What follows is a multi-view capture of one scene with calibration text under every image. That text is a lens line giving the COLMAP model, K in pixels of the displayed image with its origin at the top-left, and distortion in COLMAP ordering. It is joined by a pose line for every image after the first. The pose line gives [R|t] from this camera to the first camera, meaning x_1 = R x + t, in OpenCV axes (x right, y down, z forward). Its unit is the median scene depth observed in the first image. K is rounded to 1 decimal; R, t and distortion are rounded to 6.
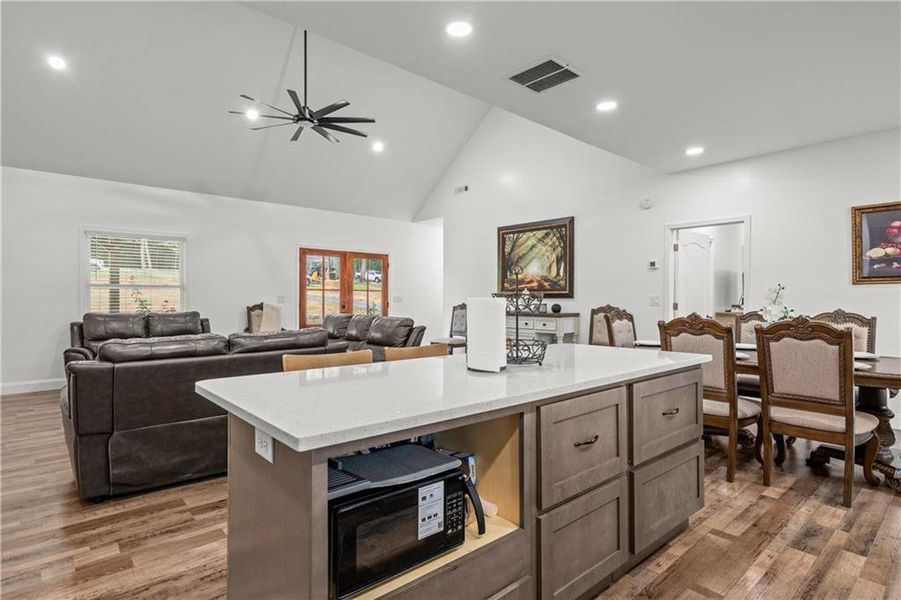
lens RADIAL K [[484.4, 0, 447.1], [0, 484.4, 301.5], [0, 0, 1]] dist [0.000342, 0.001059]
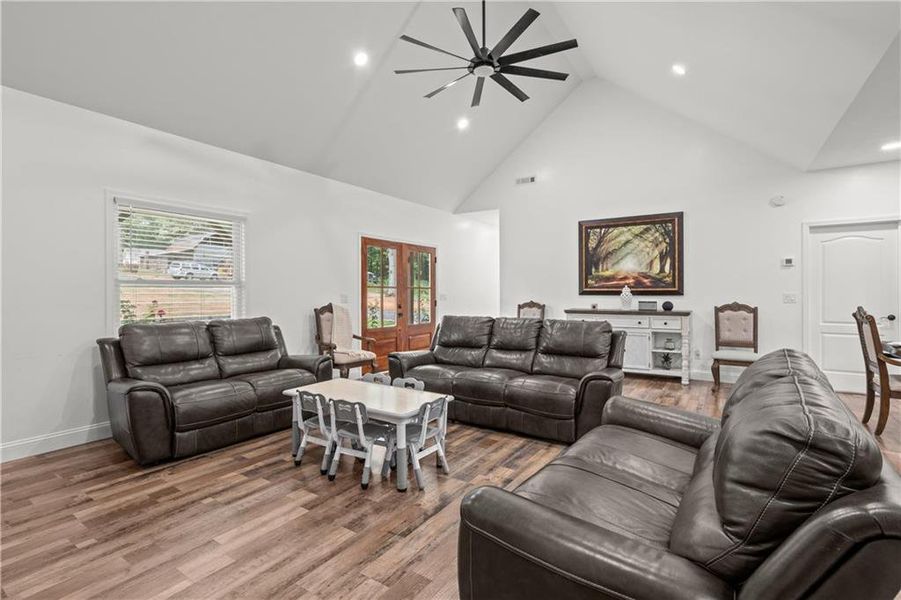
lens RADIAL K [[430.3, 0, 443.4], [0, 430.3, 296.1], [0, 0, 1]] dist [-0.002742, 0.000011]
pose [[0.962898, -0.007820, 0.269751, -0.421692], [0.007712, 0.999969, 0.001459, -0.010143], [-0.269754, 0.000676, 0.962929, 0.282600]]
